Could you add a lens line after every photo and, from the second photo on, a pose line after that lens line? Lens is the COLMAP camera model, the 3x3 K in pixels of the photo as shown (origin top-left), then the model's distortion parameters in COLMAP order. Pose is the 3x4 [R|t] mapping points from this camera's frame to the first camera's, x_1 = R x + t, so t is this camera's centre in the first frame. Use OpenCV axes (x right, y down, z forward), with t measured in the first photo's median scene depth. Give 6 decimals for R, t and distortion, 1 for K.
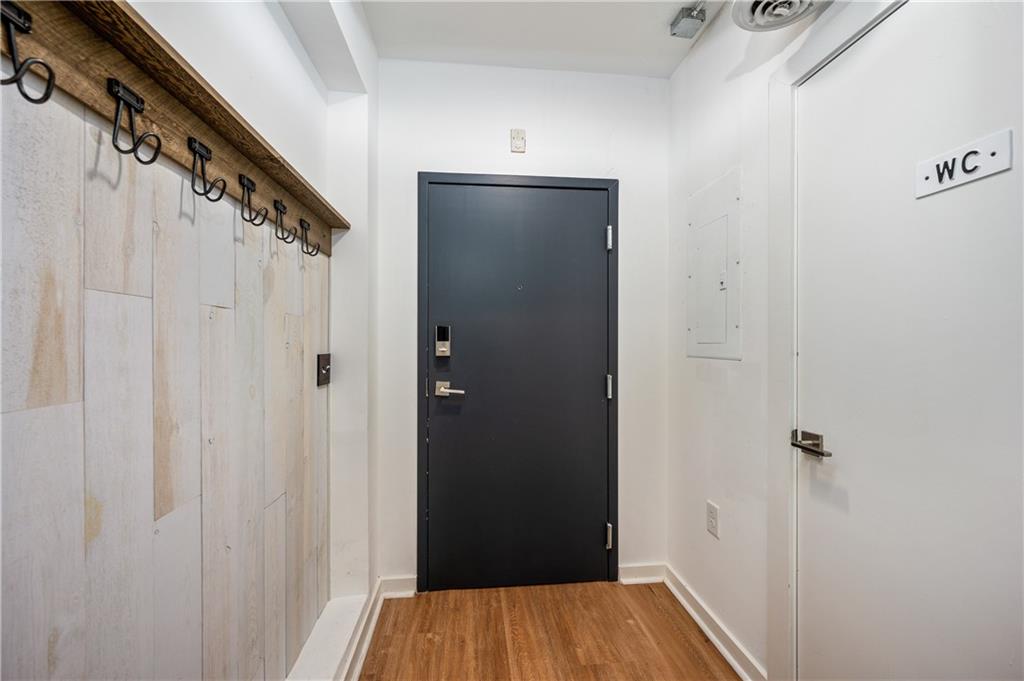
lens RADIAL K [[403.4, 0, 511.6], [0, 403.4, 342.6], [0, 0, 1]] dist [-0.000288, 0.000006]
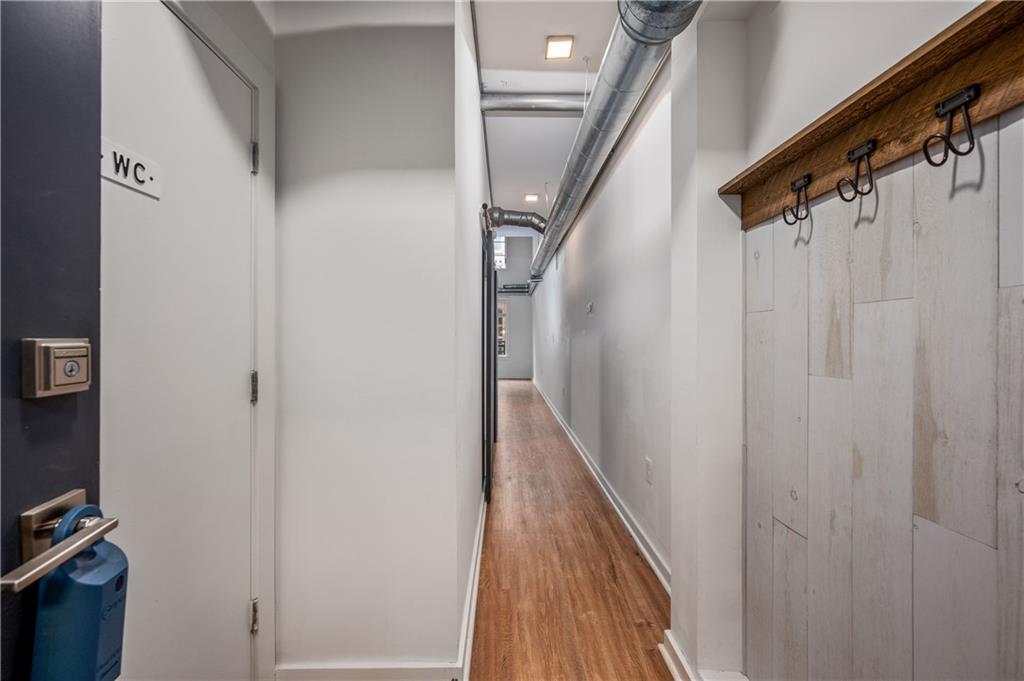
lens RADIAL K [[403.4, 0, 512.2], [0, 403.4, 338.8], [0, 0, 1]] dist [-0.000288, 0.000006]
pose [[-0.995857, -0.001334, 0.090927, 0.041723], [-0.001290, 0.999999, 0.000538, -0.003990], [-0.090928, 0.000418, -0.995857, 2.092706]]
